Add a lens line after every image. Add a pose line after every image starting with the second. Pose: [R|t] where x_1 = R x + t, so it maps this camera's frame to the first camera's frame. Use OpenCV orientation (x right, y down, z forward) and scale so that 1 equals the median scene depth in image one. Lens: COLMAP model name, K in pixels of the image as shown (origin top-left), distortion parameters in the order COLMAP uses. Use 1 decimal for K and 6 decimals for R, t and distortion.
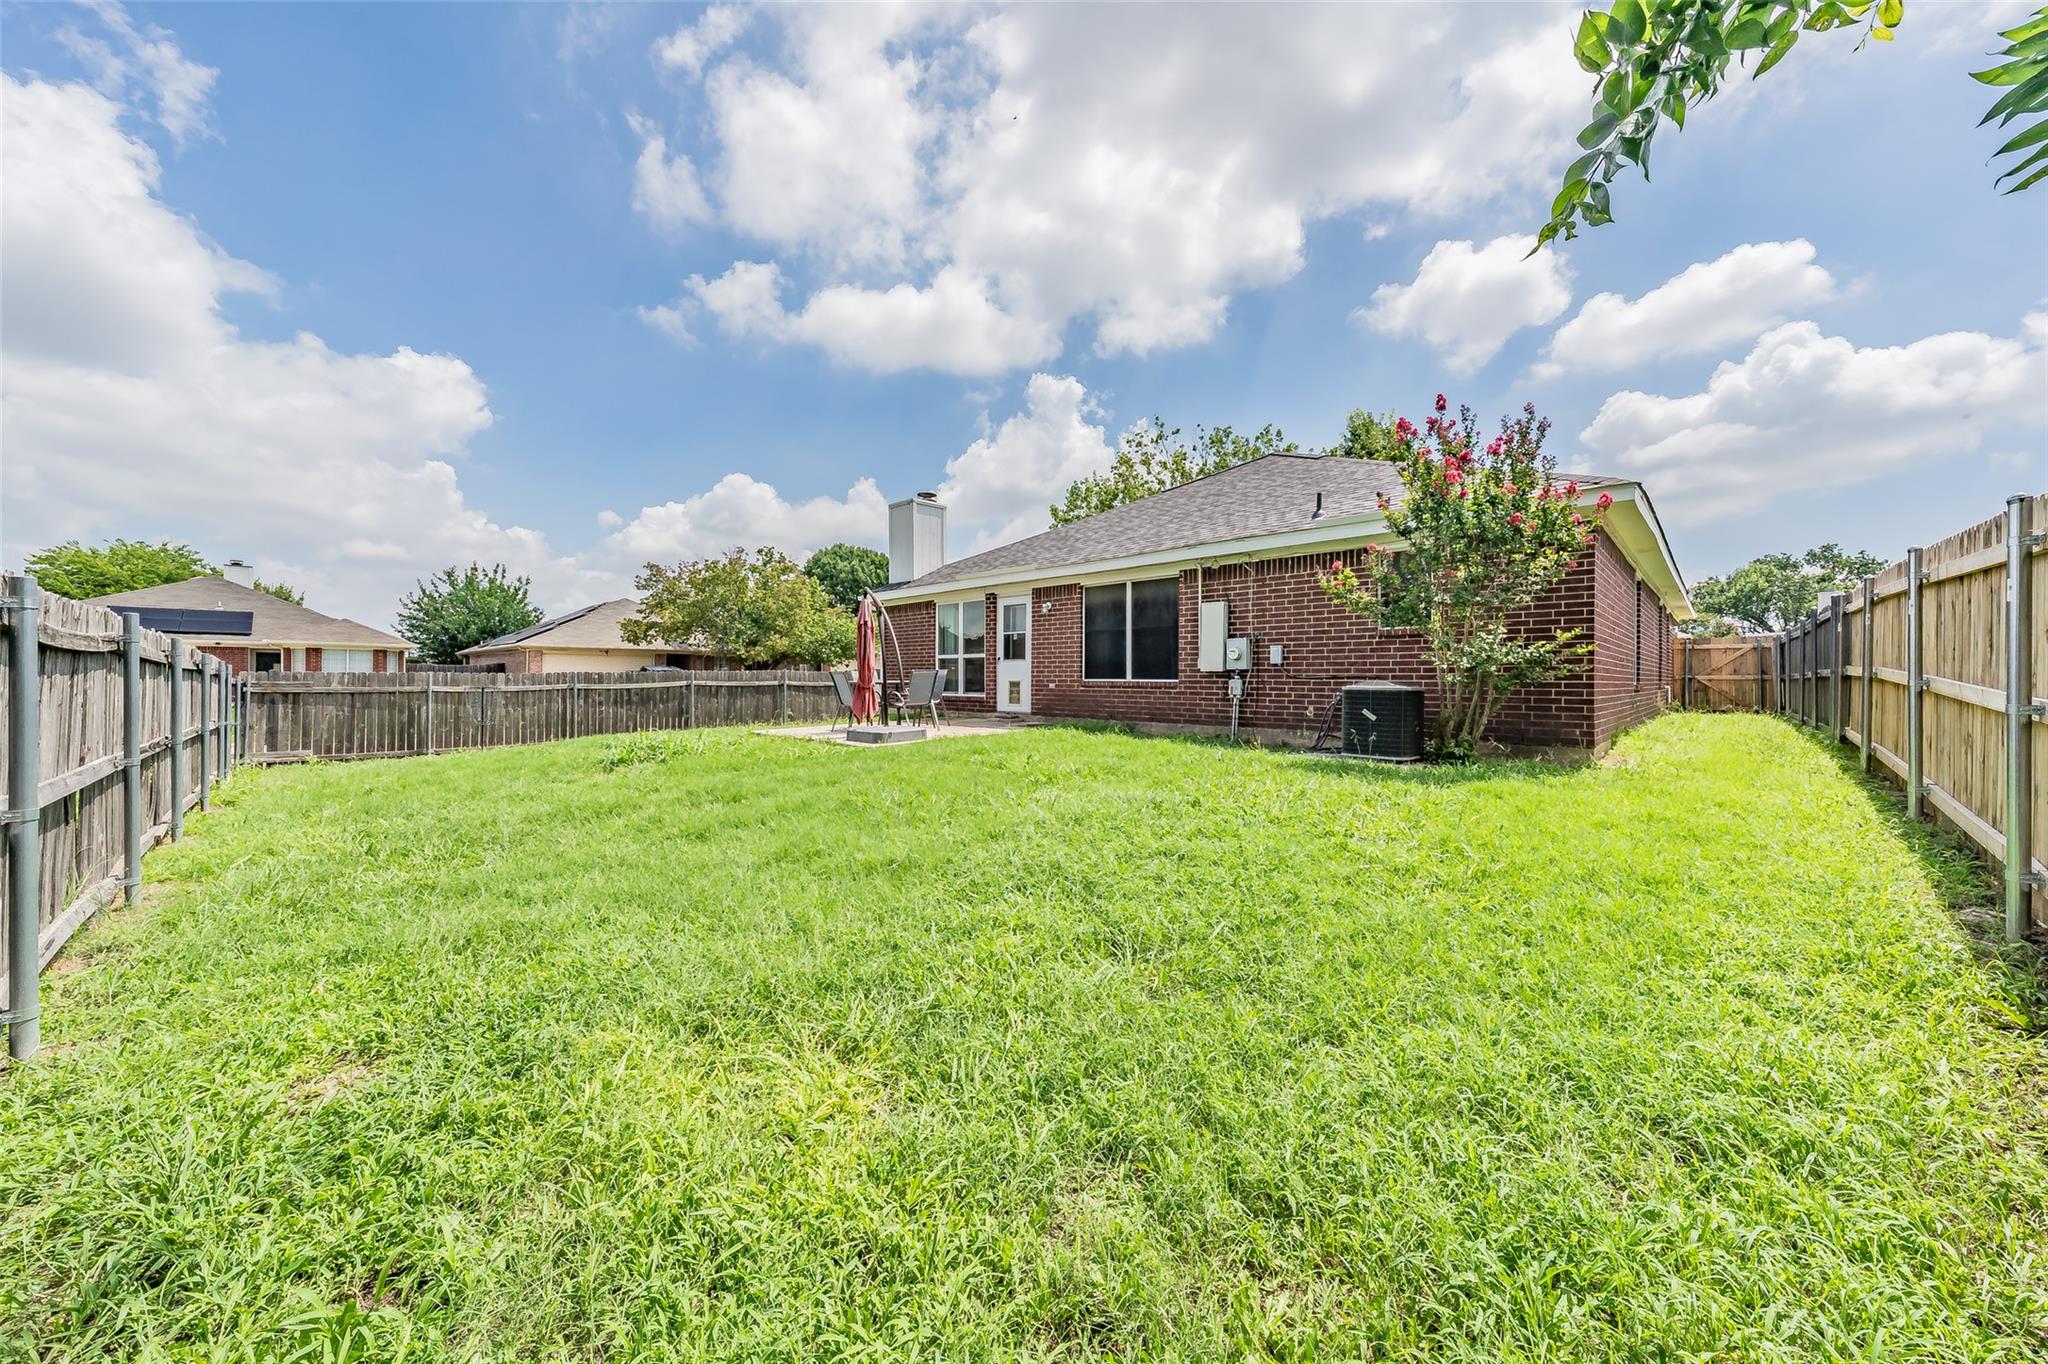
lens RADIAL K [[720.1, 0, 1024.7], [0, 720.1, 679.5], [0, 0, 1]] dist [-0.000140, 0.000394]
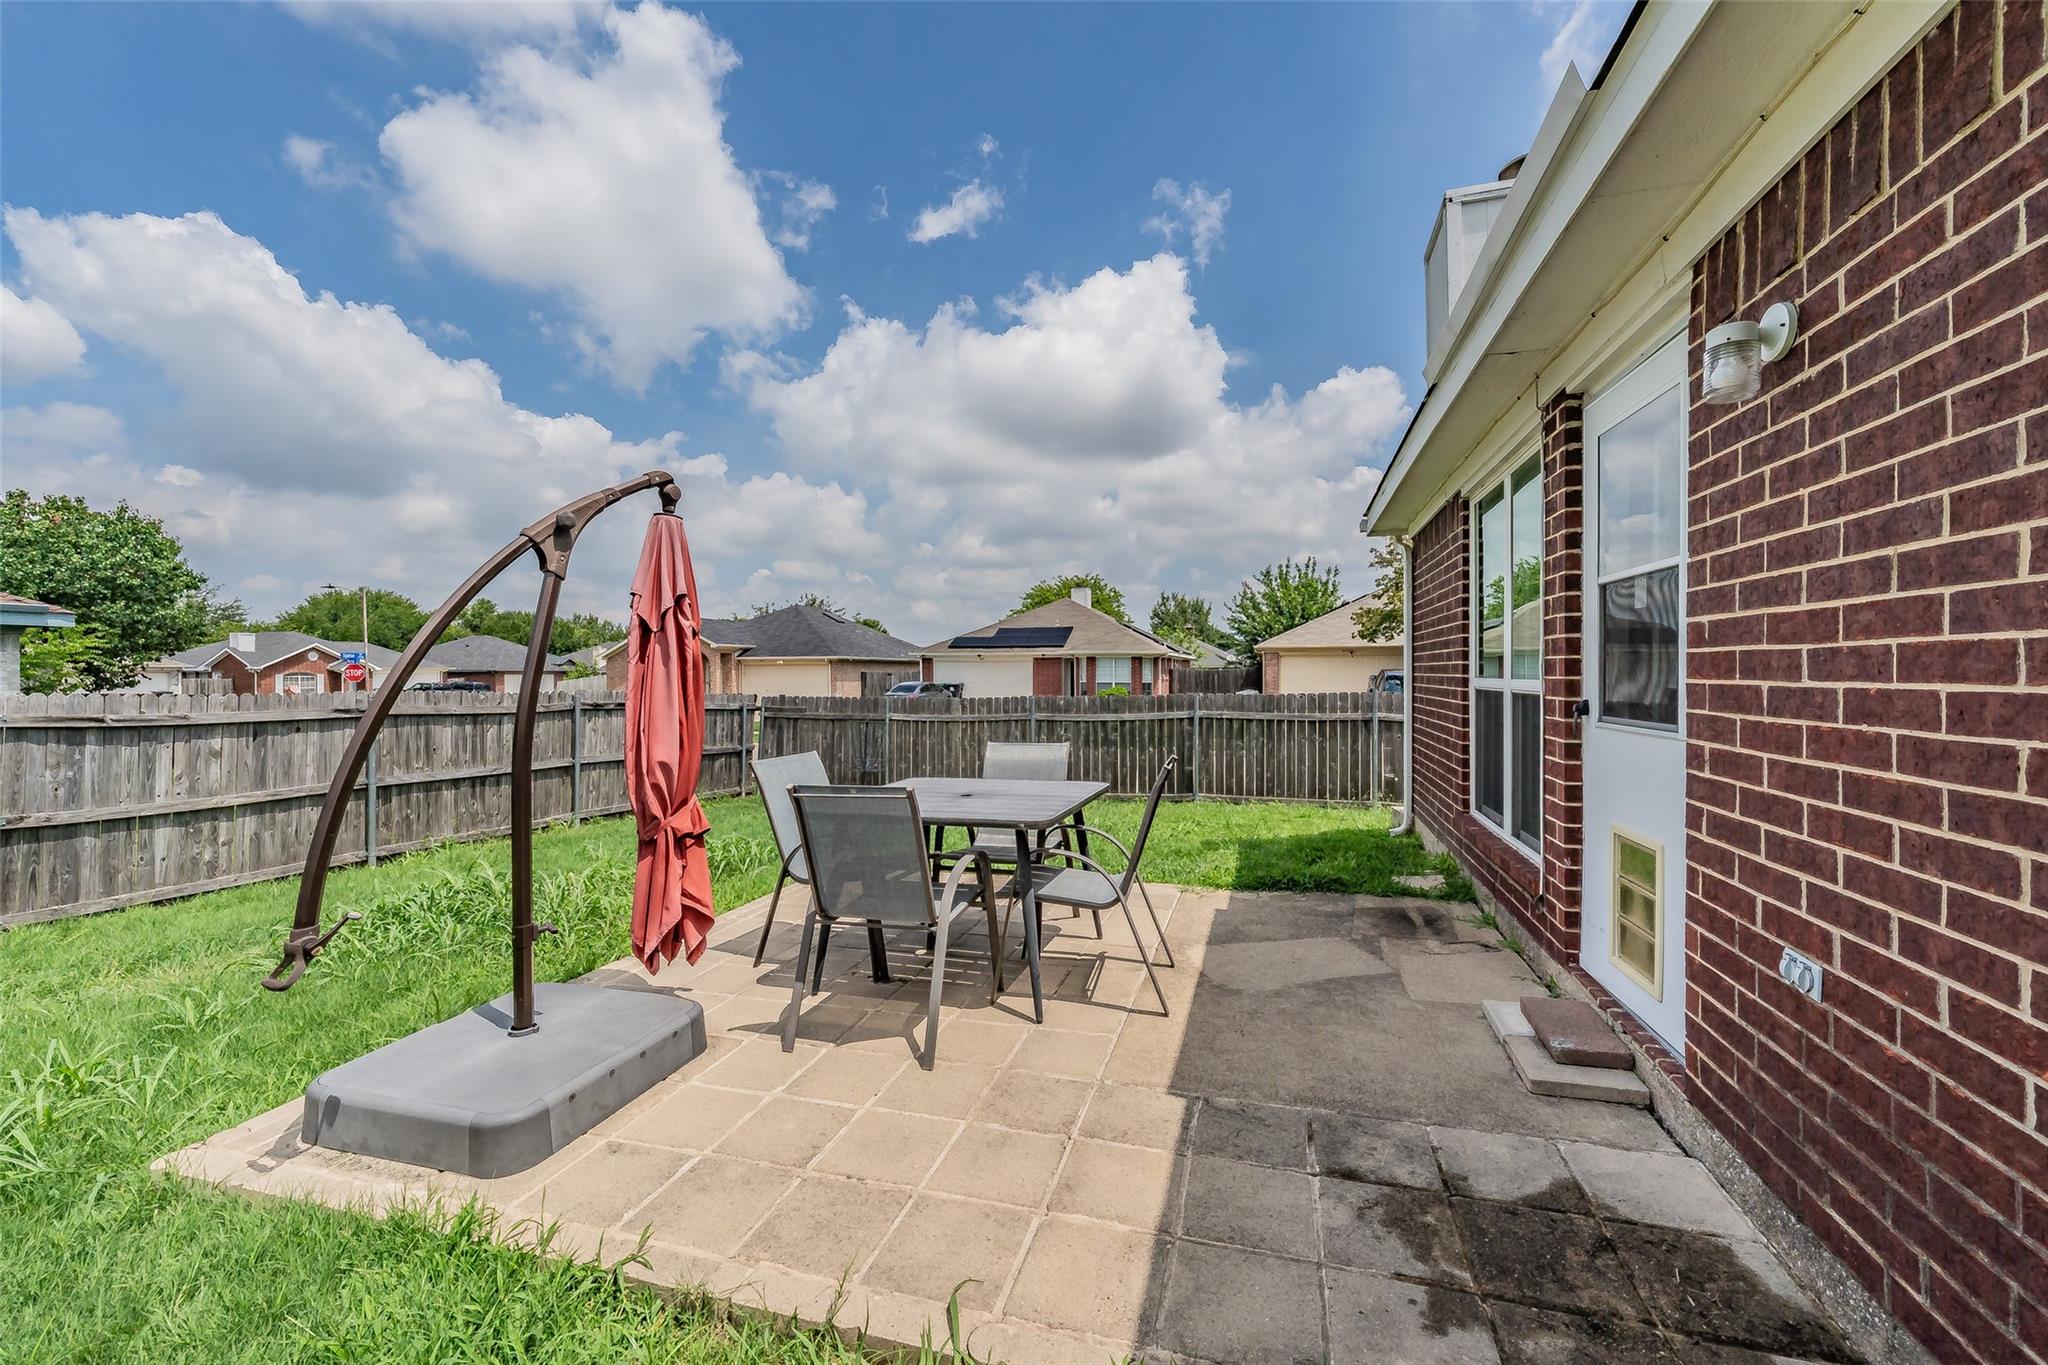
lens RADIAL K [[811.4, 0, 1030.0], [0, 811.4, 685.5], [0, 0, 1]] dist [0.001517, 0.000033]
pose [[0.472104, 0.010449, -0.881481, 0.038939], [0.002599, 0.999909, 0.013244, -0.016614], [0.881539, -0.008544, 0.472033, 0.334367]]
